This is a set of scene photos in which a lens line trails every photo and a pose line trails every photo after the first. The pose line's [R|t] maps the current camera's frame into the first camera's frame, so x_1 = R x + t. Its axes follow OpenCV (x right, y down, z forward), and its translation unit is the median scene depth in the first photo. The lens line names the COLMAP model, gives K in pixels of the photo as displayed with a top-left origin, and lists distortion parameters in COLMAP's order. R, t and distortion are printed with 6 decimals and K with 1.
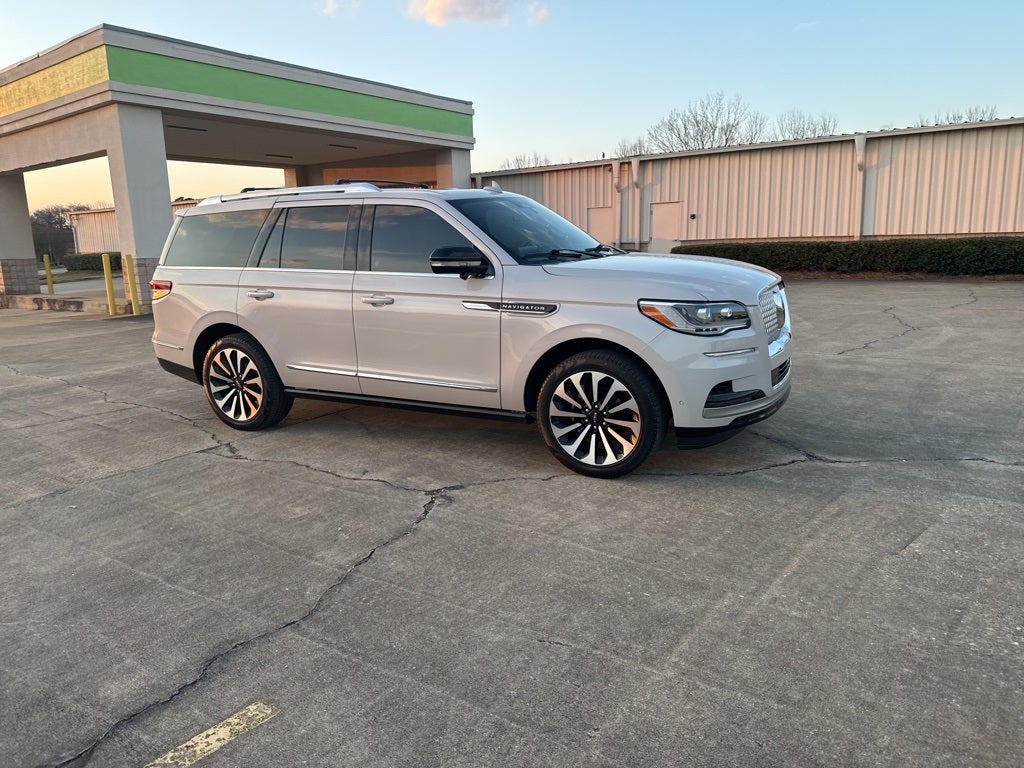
lens RADIAL K [[717.2, 0, 502.3], [0, 717.2, 373.5], [0, 0, 1]] dist [0.051330, -0.070615]
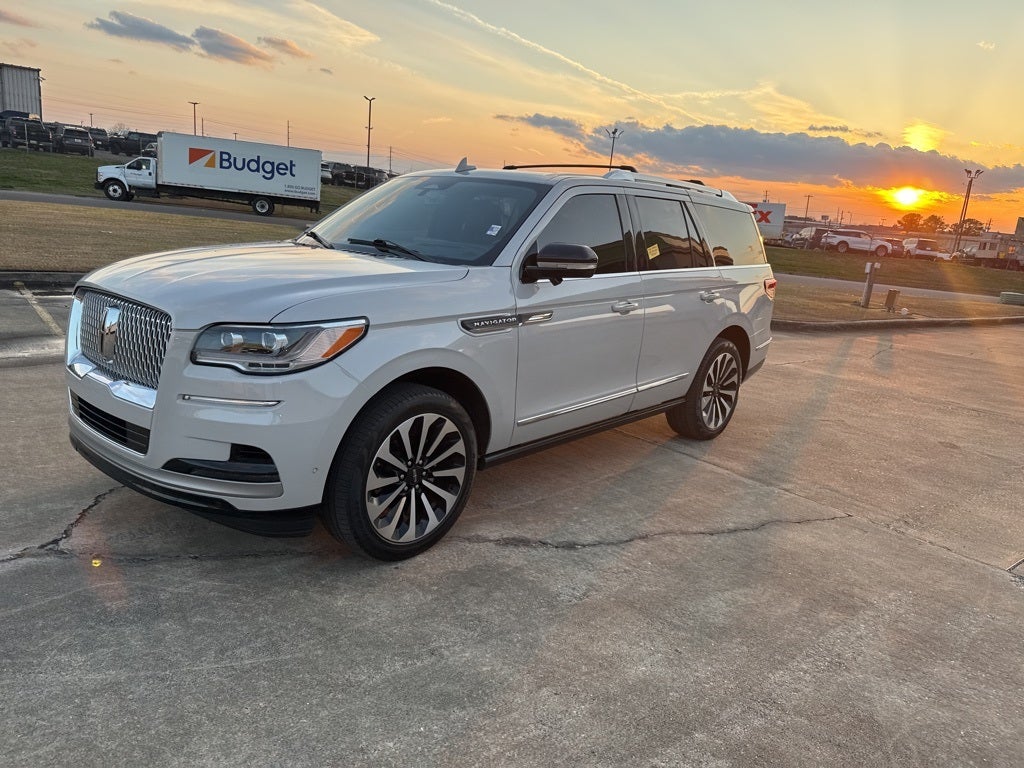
lens RADIAL K [[719.6, 0, 514.1], [0, 719.6, 367.4], [0, 0, 1]] dist [0.044522, -0.061408]
pose [[-0.216313, 0.217812, -0.951718, 0.969573], [-0.258238, 0.927316, 0.270921, -0.342409], [0.941553, 0.304374, -0.144343, 1.499988]]
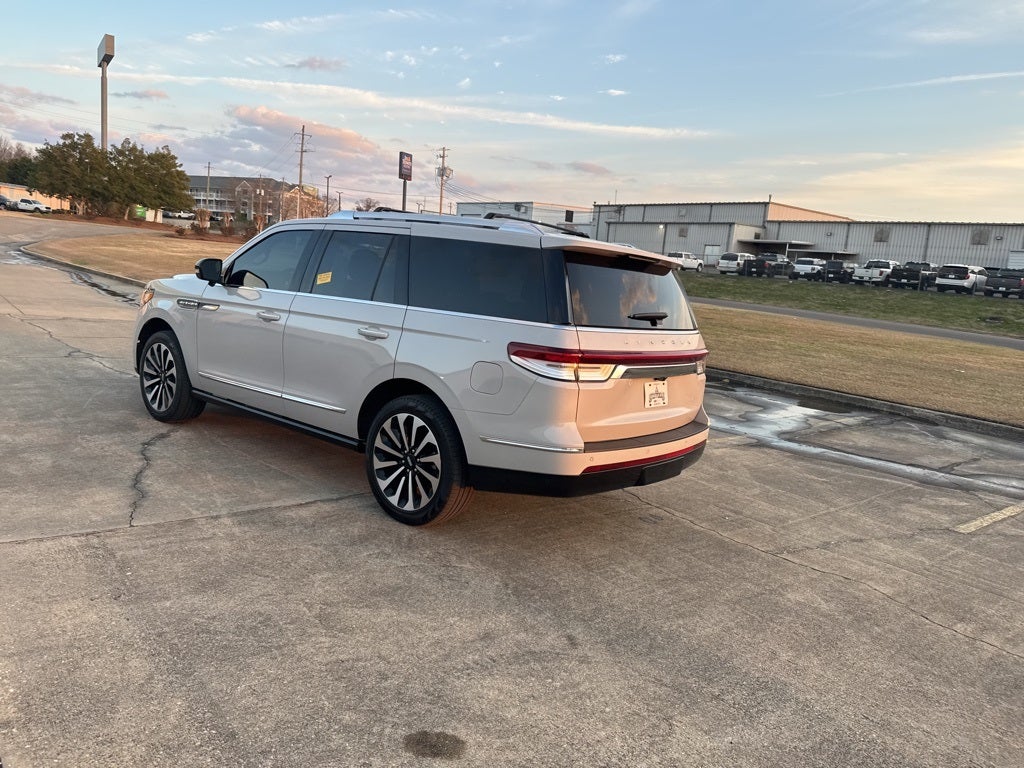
lens RADIAL K [[719.6, 0, 505.7], [0, 719.6, 379.1], [0, 0, 1]] dist [0.044522, -0.061408]
pose [[-0.980917, -0.088192, 0.173272, -0.561685], [-0.028370, 0.946589, 0.321191, -0.484612], [-0.192344, 0.310146, -0.931028, 2.509980]]
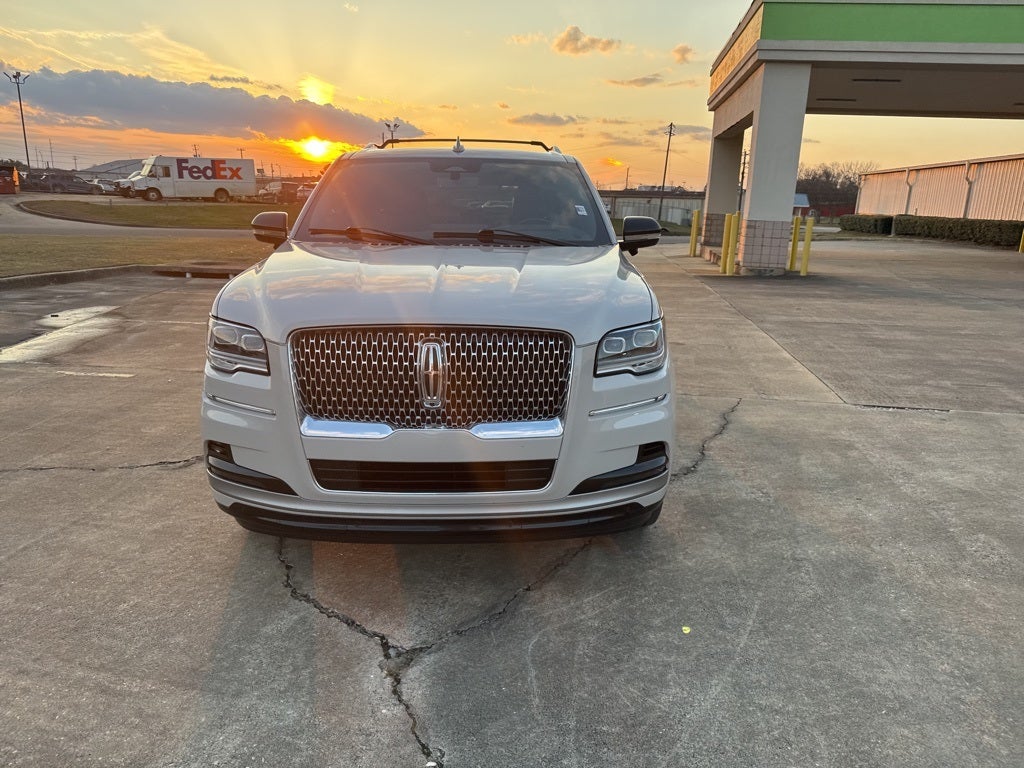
lens RADIAL K [[719.6, 0, 505.4], [0, 719.6, 381.3], [0, 0, 1]] dist [0.044522, -0.061408]
pose [[0.487267, 0.255755, -0.834961, 0.893317], [-0.203810, 0.963051, 0.176050, -0.193793], [0.849136, 0.084390, 0.521389, 0.791320]]
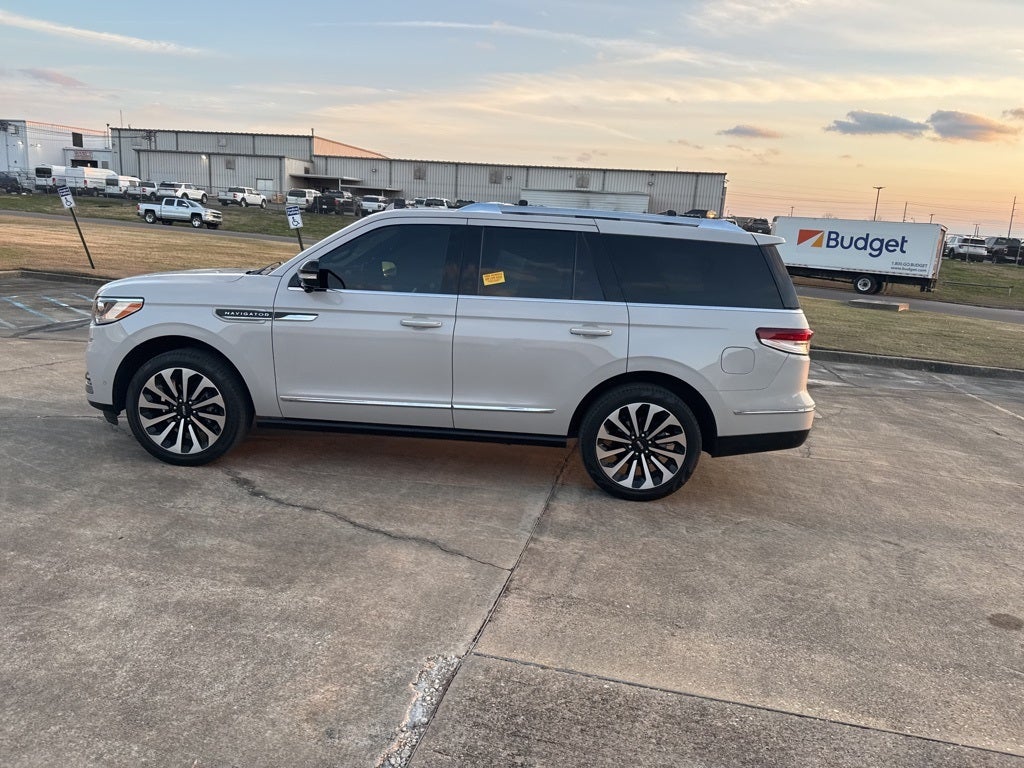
lens RADIAL K [[719.6, 0, 509.4], [0, 719.6, 386.9], [0, 0, 1]] dist [0.044522, -0.061408]
pose [[-0.897684, 0.058514, -0.436738, 0.363778], [-0.118887, 0.922225, 0.367923, -0.510888], [0.424299, 0.382201, -0.820910, 2.421188]]
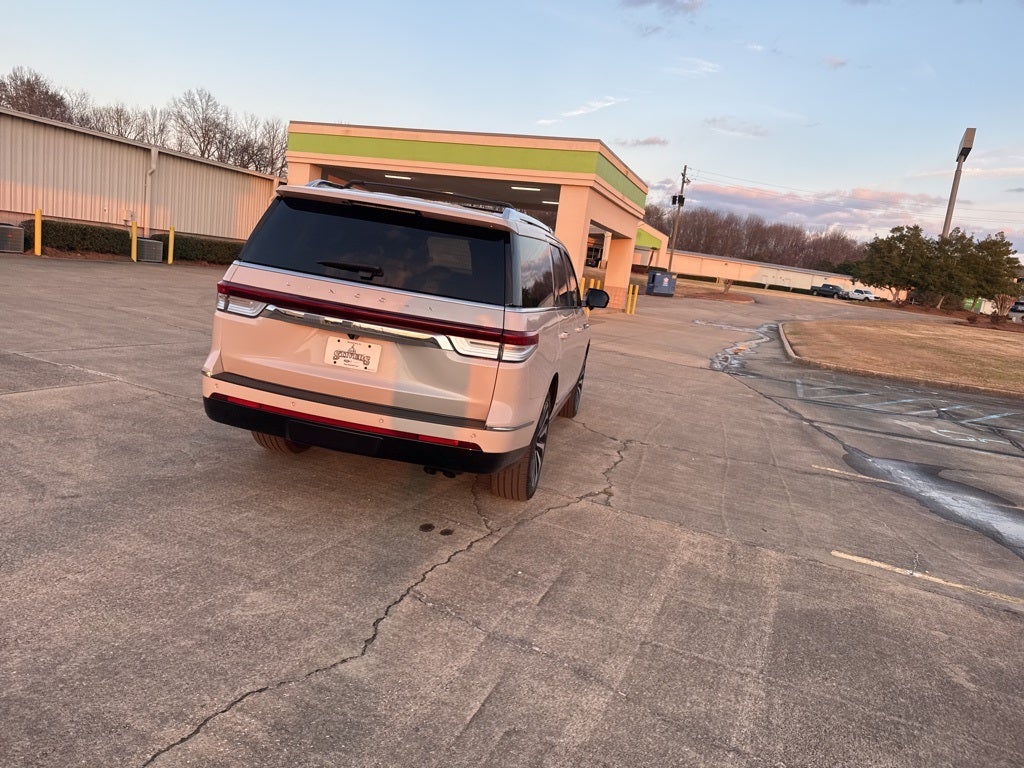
lens RADIAL K [[719.6, 0, 507.6], [0, 719.6, 375.7], [0, 0, 1]] dist [0.044522, -0.061408]
pose [[-0.305440, -0.151960, 0.940008, -1.475236], [0.055115, 0.982708, 0.176771, -0.277492], [-0.950615, 0.105801, -0.291783, 1.651602]]
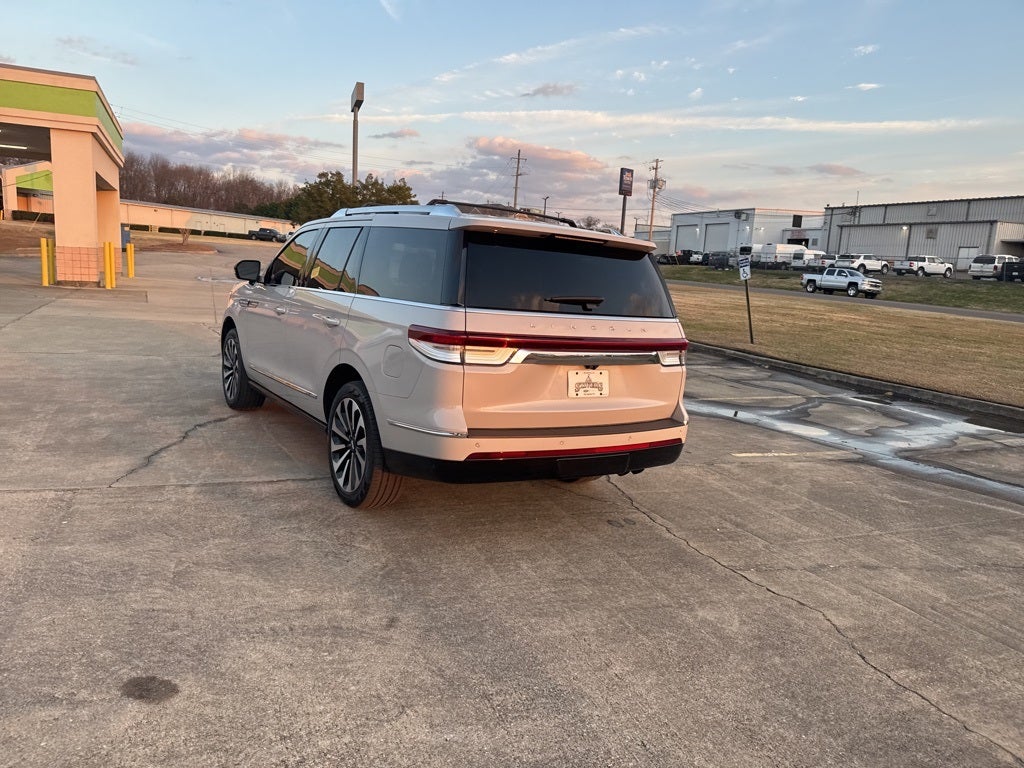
lens RADIAL K [[719.6, 0, 506.2], [0, 719.6, 381.8], [0, 0, 1]] dist [0.044522, -0.061408]
pose [[-0.880780, -0.101260, 0.462573, -0.922513], [0.048380, 0.952513, 0.300630, -0.438707], [-0.471049, 0.287168, -0.834055, 2.375824]]
